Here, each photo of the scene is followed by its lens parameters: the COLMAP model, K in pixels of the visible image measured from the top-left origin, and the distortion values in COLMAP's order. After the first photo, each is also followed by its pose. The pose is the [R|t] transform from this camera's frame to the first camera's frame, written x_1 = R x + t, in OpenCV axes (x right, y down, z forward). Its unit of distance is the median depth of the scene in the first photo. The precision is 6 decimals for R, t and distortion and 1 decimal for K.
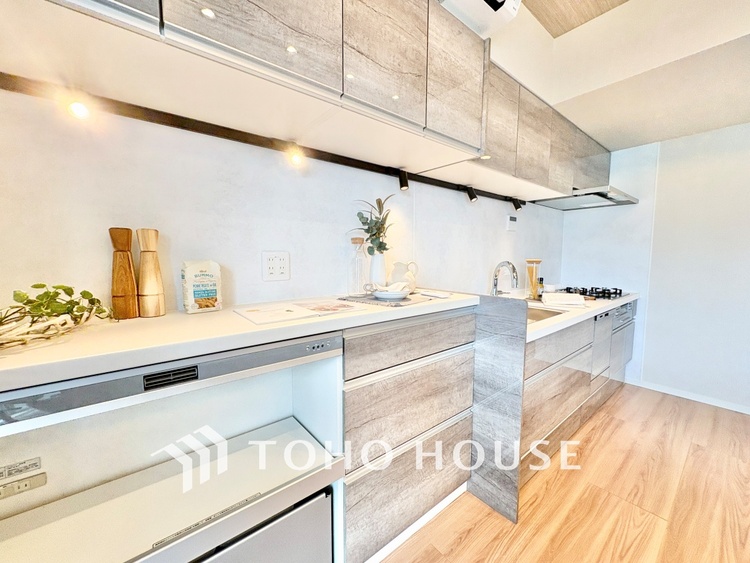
lens RADIAL K [[301.0, 0, 375.0], [0, 301.0, 281.5], [0, 0, 1]] dist [0.001656, 0.000012]
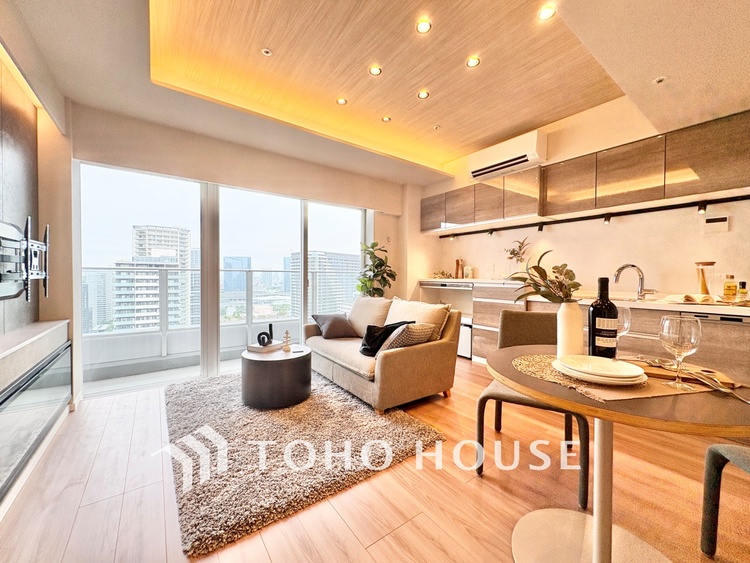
lens RADIAL K [[301.0, 0, 375.0], [0, 301.0, 281.5], [0, 0, 1]] dist [0.001656, 0.000012]
pose [[-0.045835, 0.015704, -0.998826, 2.519428], [-0.094986, 0.995278, 0.020007, 0.123459], [0.994423, 0.095792, -0.044127, -0.036732]]
